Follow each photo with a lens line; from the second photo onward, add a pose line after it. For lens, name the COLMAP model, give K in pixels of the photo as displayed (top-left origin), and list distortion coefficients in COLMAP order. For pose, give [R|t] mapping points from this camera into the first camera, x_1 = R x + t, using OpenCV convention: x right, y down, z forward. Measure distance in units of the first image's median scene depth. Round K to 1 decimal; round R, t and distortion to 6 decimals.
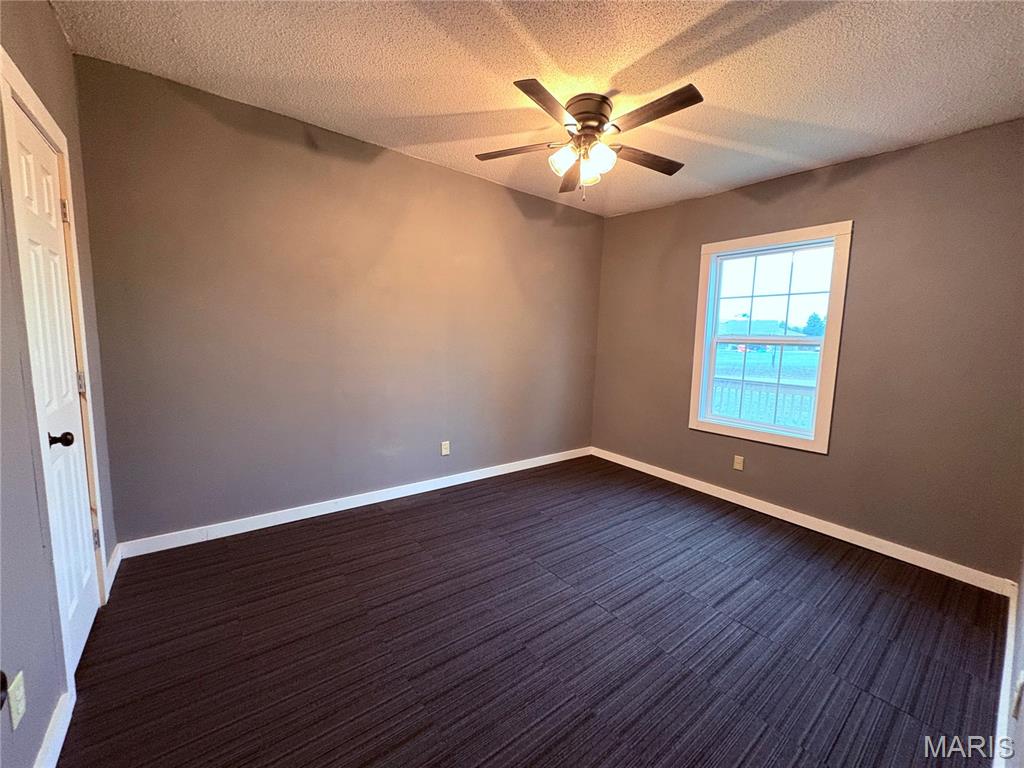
lens RADIAL K [[411.4, 0, 508.3], [0, 411.4, 388.0], [0, 0, 1]] dist [0.001122, 0.000209]
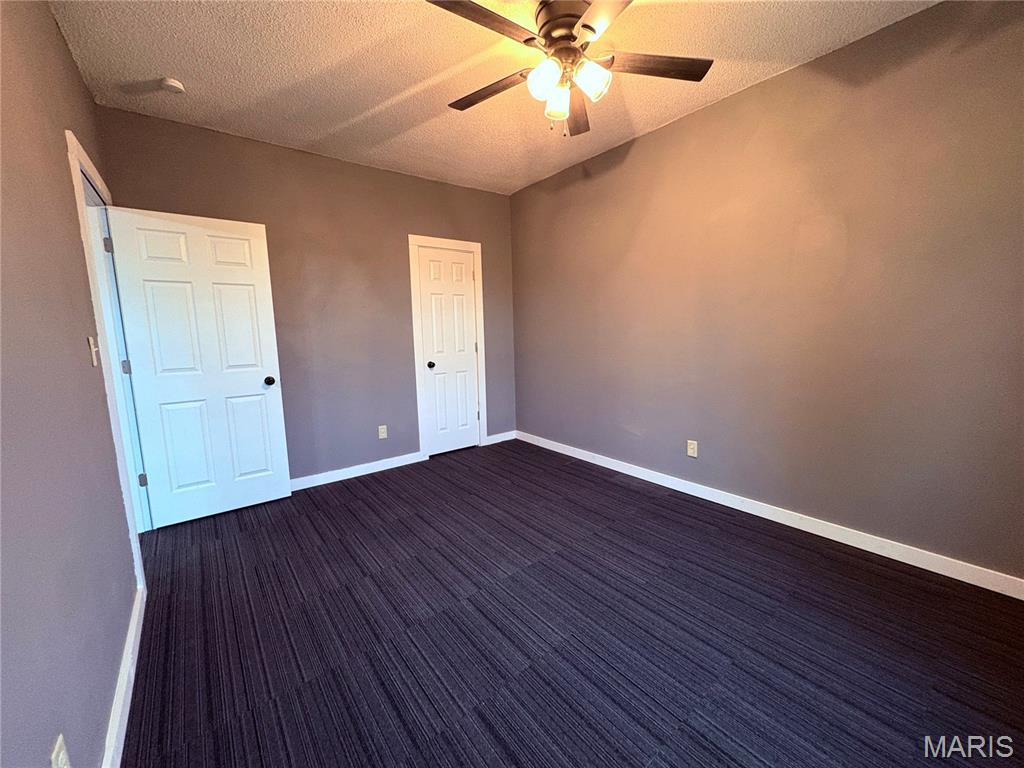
lens RADIAL K [[411.4, 0, 506.6], [0, 411.4, 382.4], [0, 0, 1]] dist [0.001122, 0.000209]
pose [[-0.014279, 0.097051, -0.995177, 0.905706], [-0.100417, 0.990108, 0.097997, -0.041004], [0.994843, 0.101332, -0.004392, 0.823738]]
